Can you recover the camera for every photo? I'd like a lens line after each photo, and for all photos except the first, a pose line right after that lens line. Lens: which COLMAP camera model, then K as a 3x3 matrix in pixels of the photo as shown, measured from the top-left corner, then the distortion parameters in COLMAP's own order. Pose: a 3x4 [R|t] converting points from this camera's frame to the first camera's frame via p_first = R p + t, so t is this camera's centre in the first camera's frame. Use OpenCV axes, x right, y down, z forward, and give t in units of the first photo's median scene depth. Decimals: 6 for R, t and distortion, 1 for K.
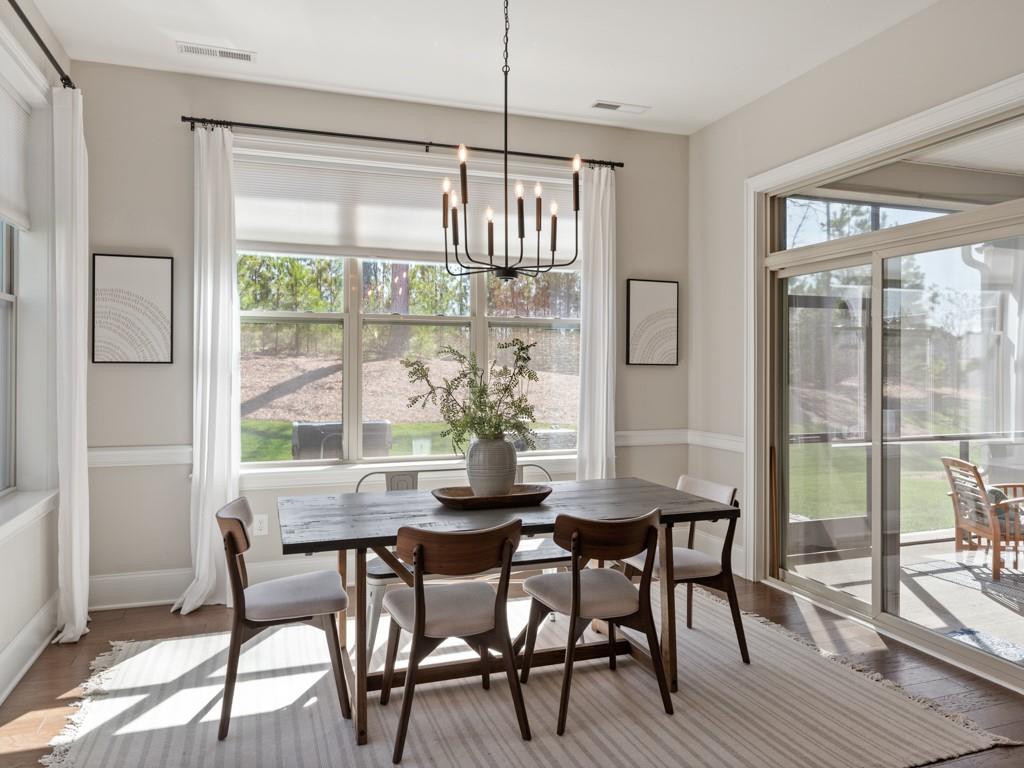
lens RADIAL K [[722.2, 0, 505.9], [0, 722.2, 376.4], [0, 0, 1]] dist [0.002358, 0.002414]
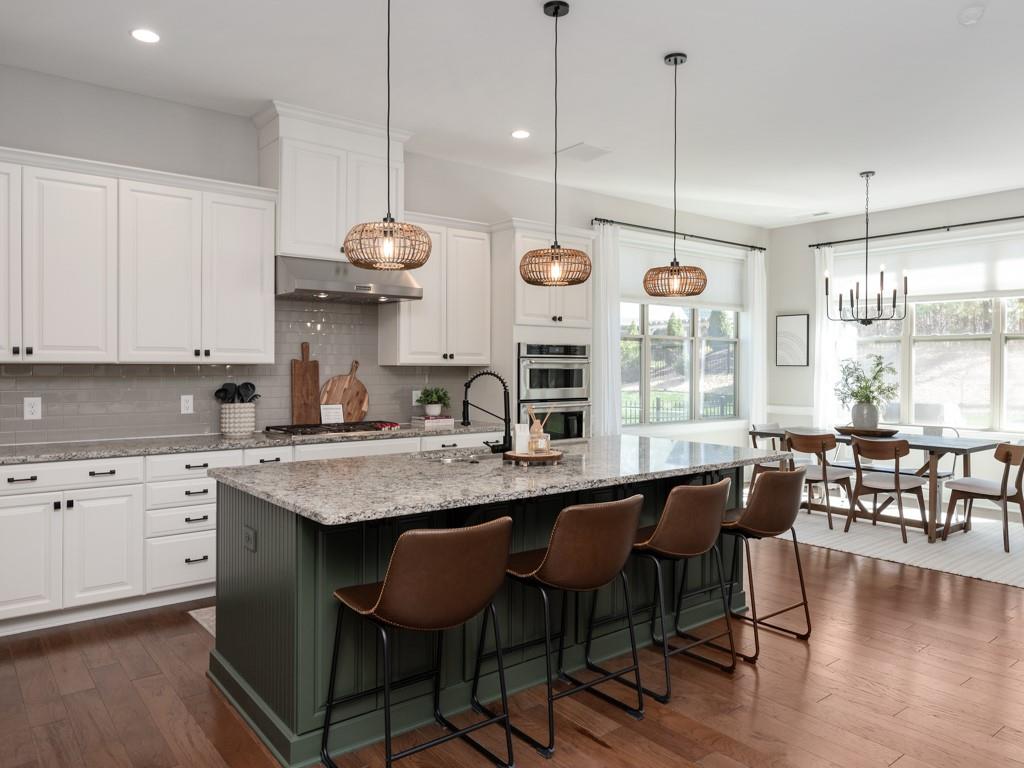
lens RADIAL K [[722.2, 0, 516.6], [0, 722.2, 368.1], [0, 0, 1]] dist [0.002358, 0.002414]
pose [[0.343220, 0.002754, -0.939251, 1.458494], [-0.014857, 0.999887, -0.002497, 0.006394], [0.939138, 0.014812, 0.343222, -0.582377]]
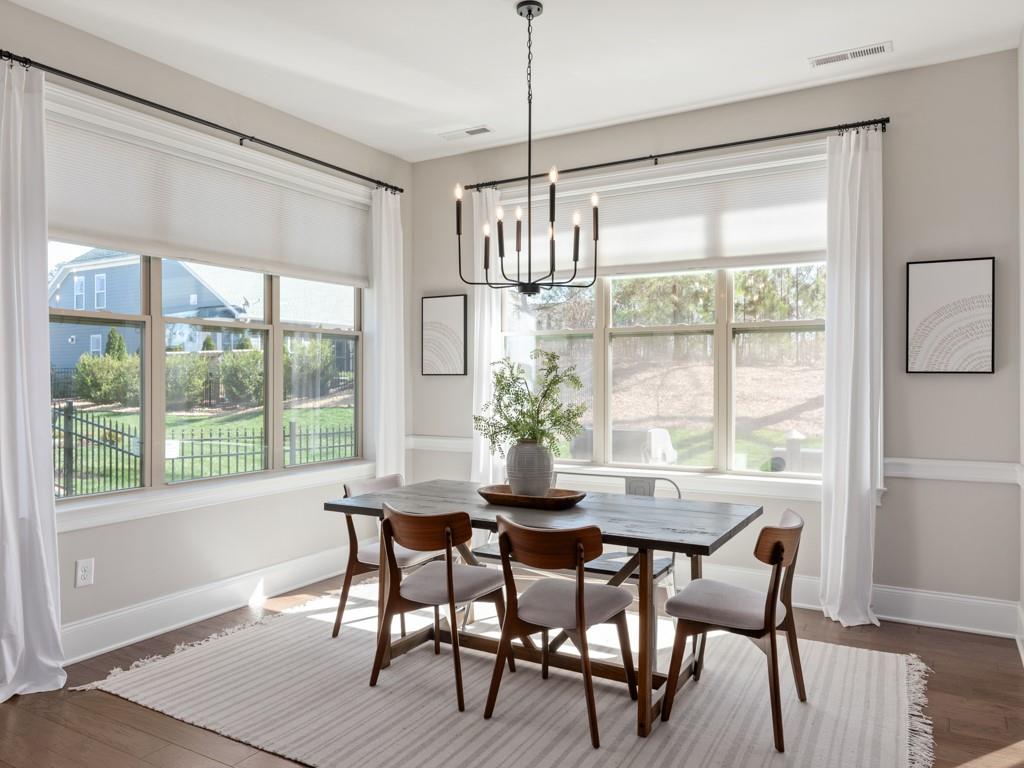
lens RADIAL K [[722.2, 0, 510.9], [0, 722.2, 383.7], [0, 0, 1]] dist [0.002358, 0.002414]
pose [[0.654927, 0.003192, -0.755685, 0.729198], [-0.006770, 0.999976, -0.001644, -0.000643], [0.755661, 0.006193, 0.654933, 0.256136]]
